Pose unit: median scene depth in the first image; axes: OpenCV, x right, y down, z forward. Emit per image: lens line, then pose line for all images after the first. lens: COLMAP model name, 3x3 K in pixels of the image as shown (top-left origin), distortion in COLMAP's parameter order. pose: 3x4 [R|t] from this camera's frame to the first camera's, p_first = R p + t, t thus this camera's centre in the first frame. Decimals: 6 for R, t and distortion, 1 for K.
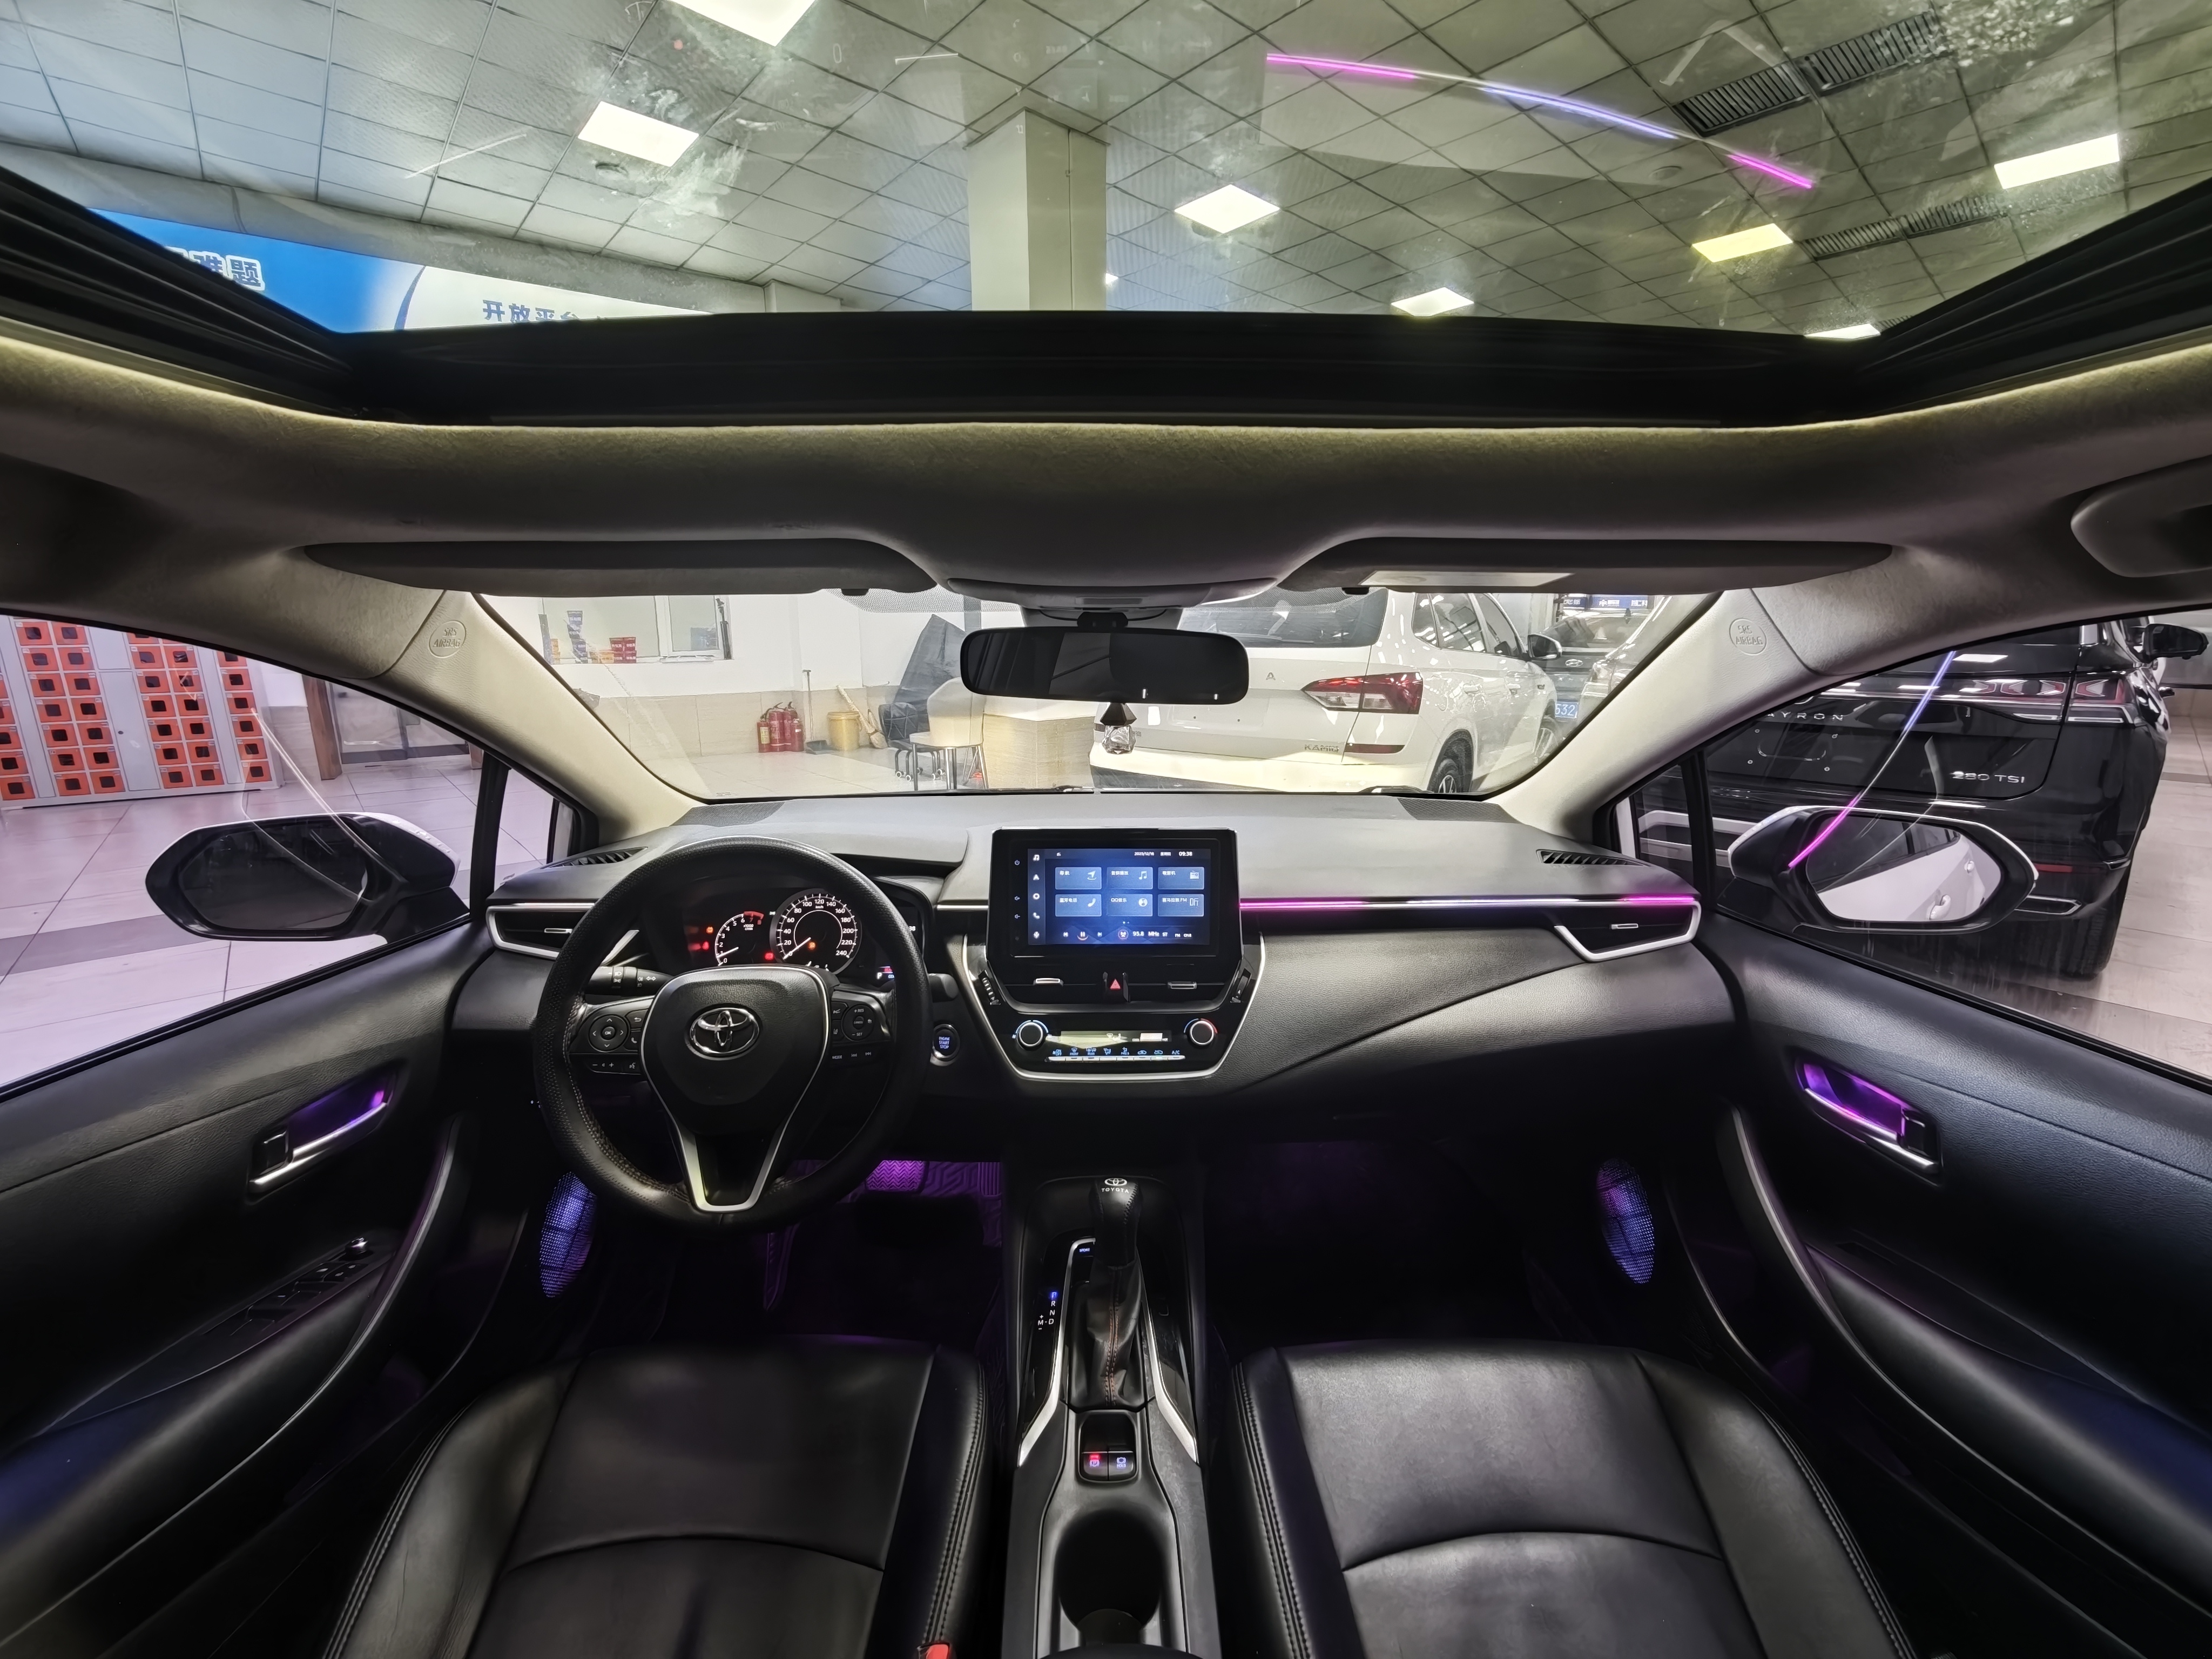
lens RADIAL K [[922.5, 0, 1097.7], [0, 922.5, 830.2], [0, 0, 1]] dist [0.002506, 0.000265]
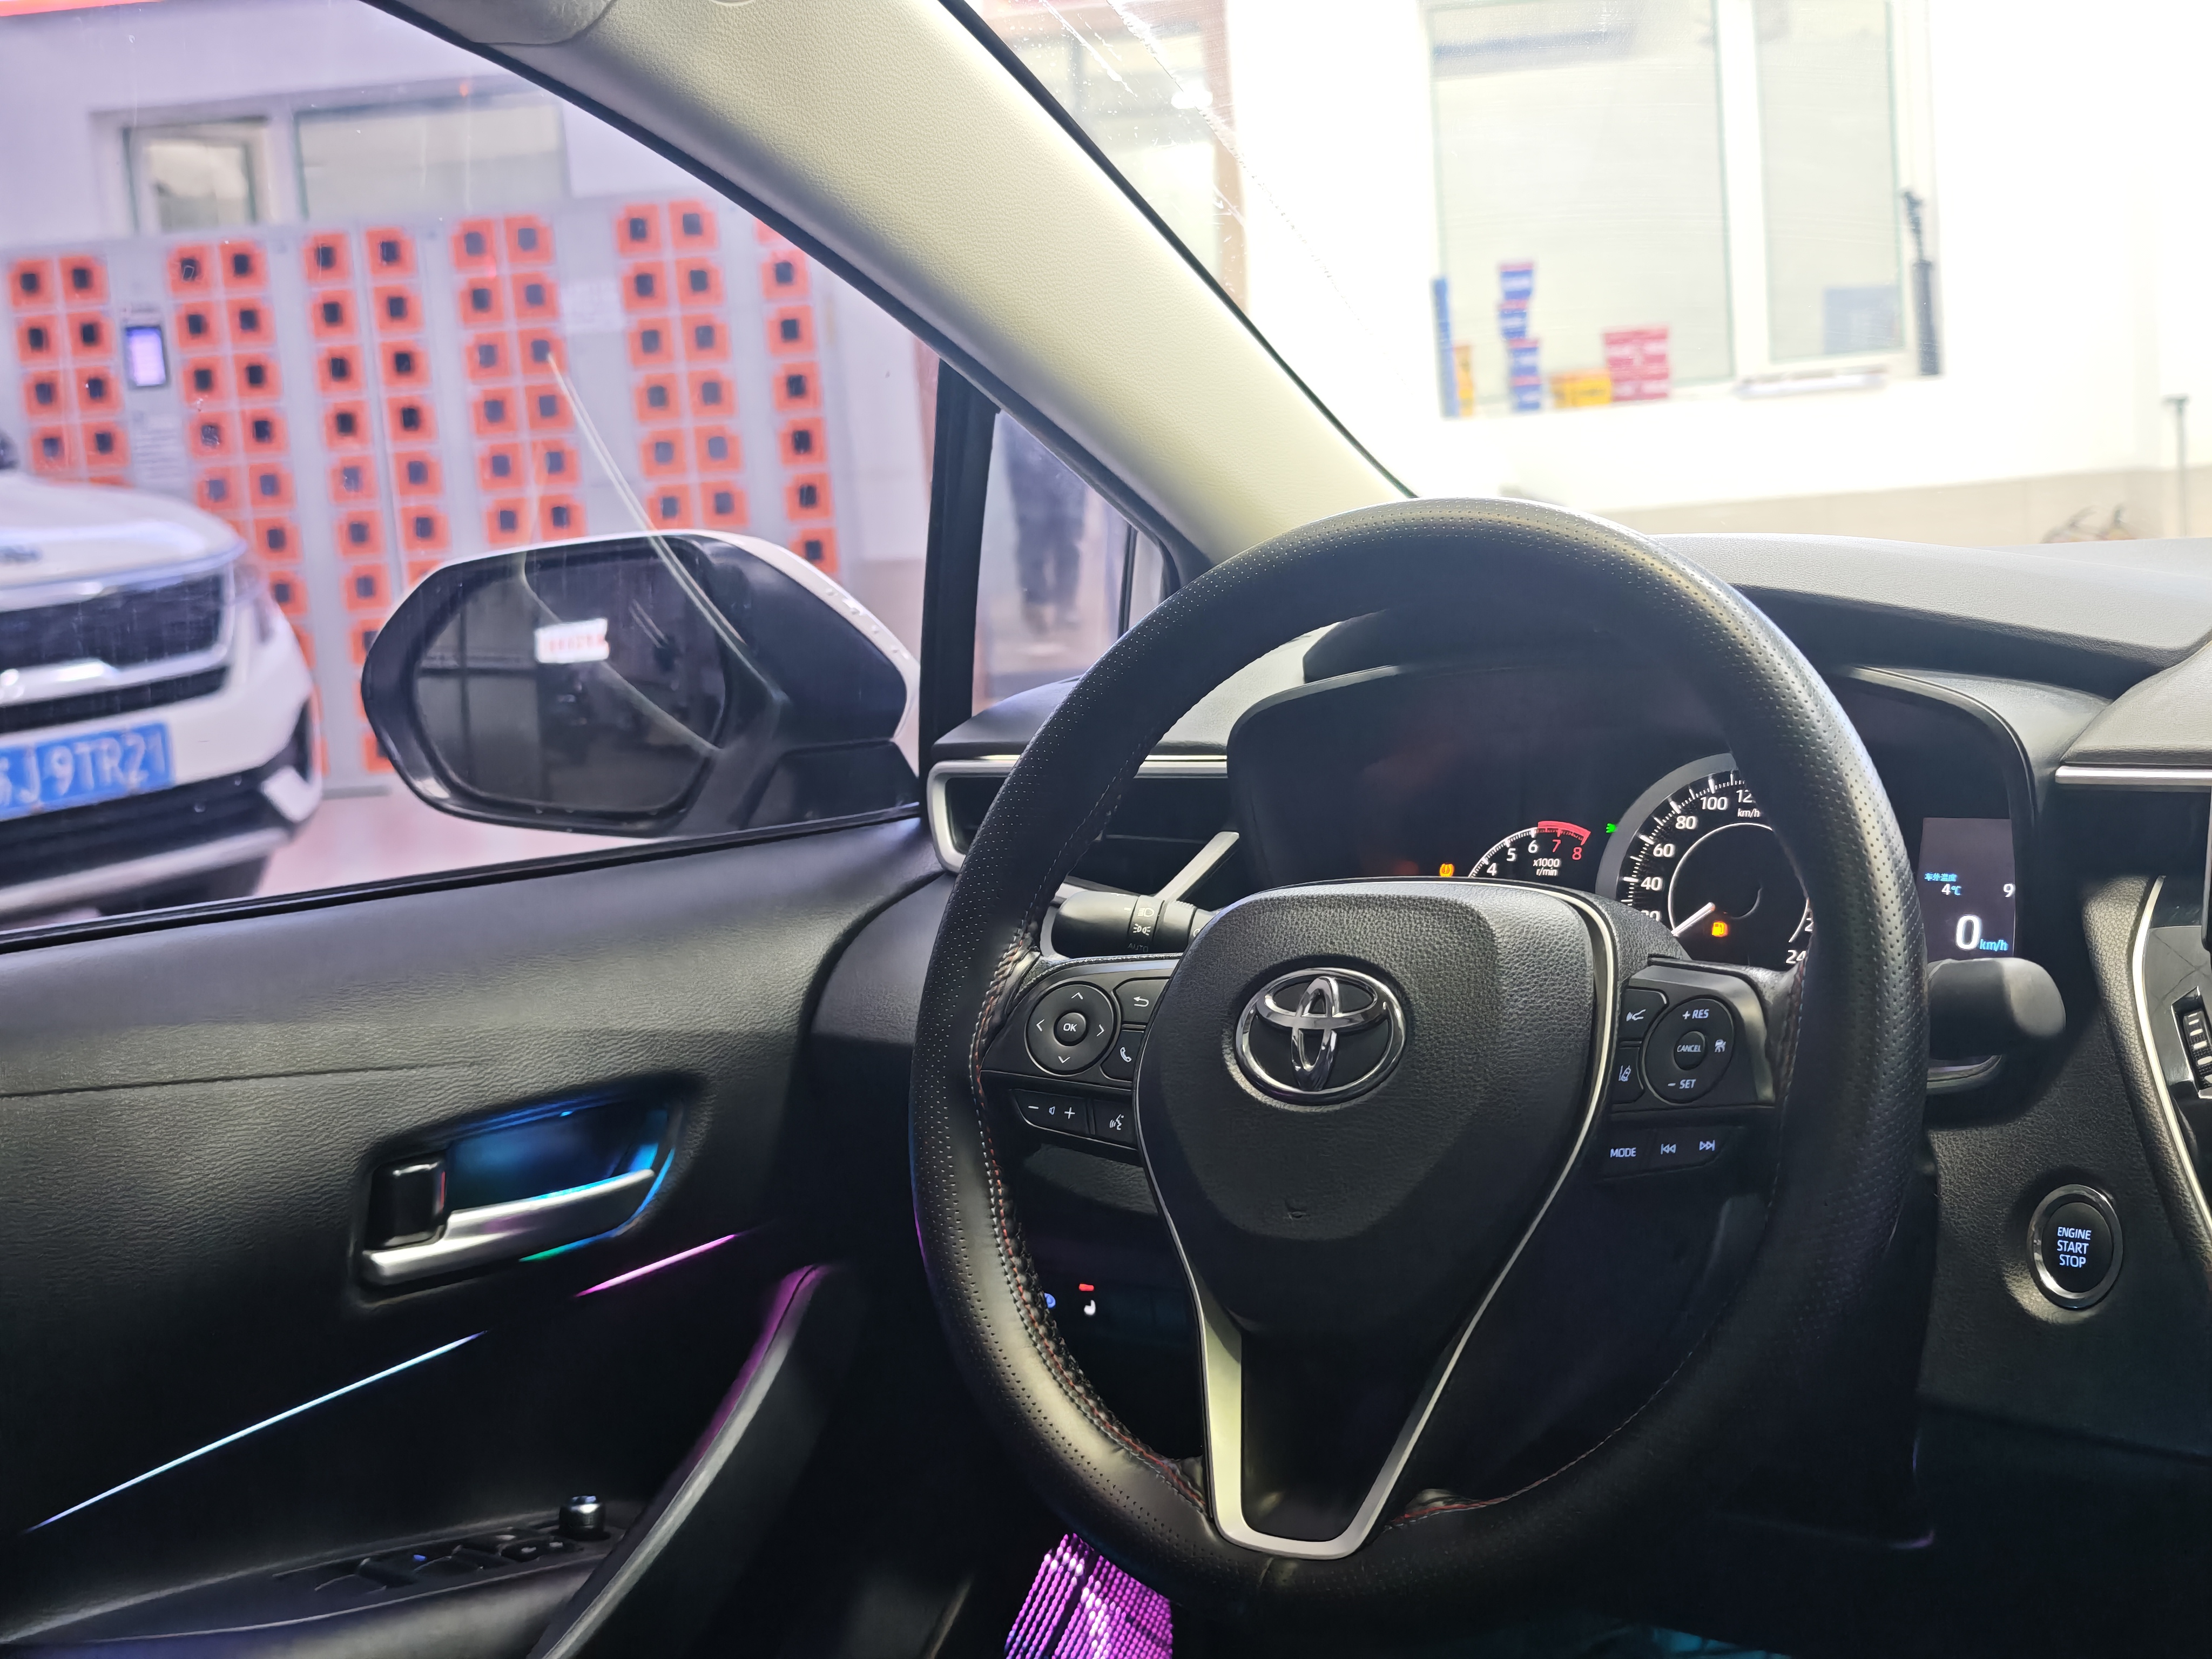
lens RADIAL K [[3012.0, 0, 1102.9], [0, 3012.0, 821.4], [0, 0, 1]] dist [0.013810, 0.000000]
pose [[0.784638, 0.023776, -0.619498, 0.183896], [-0.057380, 0.997760, -0.034383, 0.147705], [0.617293, 0.062525, 0.784245, 0.052187]]
